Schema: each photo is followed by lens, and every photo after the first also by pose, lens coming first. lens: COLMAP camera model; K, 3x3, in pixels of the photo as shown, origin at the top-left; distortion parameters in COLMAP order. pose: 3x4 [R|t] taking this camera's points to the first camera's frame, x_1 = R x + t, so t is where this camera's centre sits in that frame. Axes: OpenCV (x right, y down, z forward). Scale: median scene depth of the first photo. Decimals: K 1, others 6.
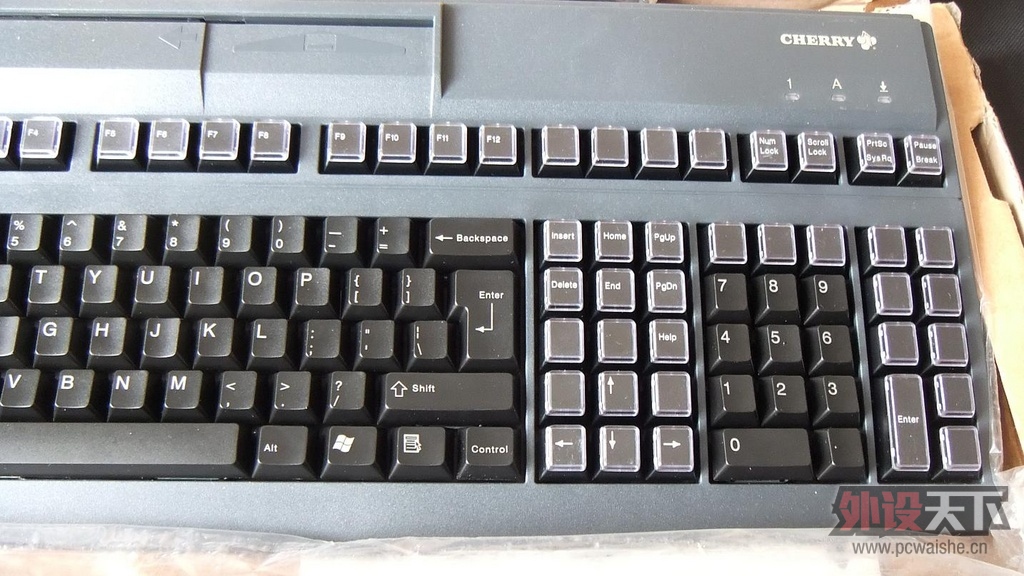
lens RADIAL K [[1097.4, 0, 512.0], [0, 1097.4, 288.0], [0, 0, 1]] dist [-0.080245, 0.049182]
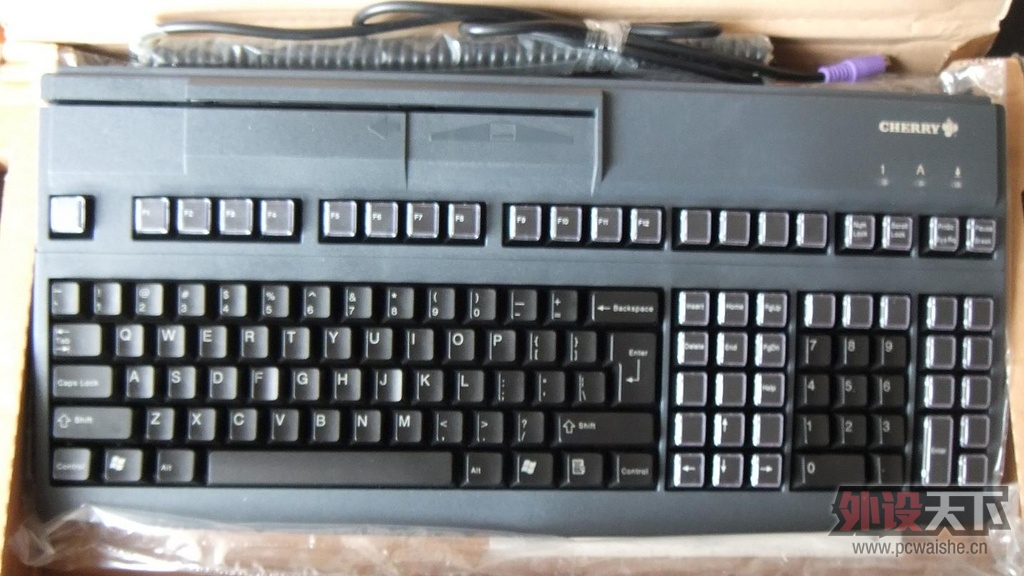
lens RADIAL K [[1097.4, 0, 512.0], [0, 1097.4, 288.0], [0, 0, 1]] dist [-0.080245, 0.049182]
pose [[0.999458, 0.025313, 0.021056, -0.199829], [-0.030815, 0.944413, 0.327314, -0.491835], [-0.011601, -0.327785, 0.944681, -0.207114]]
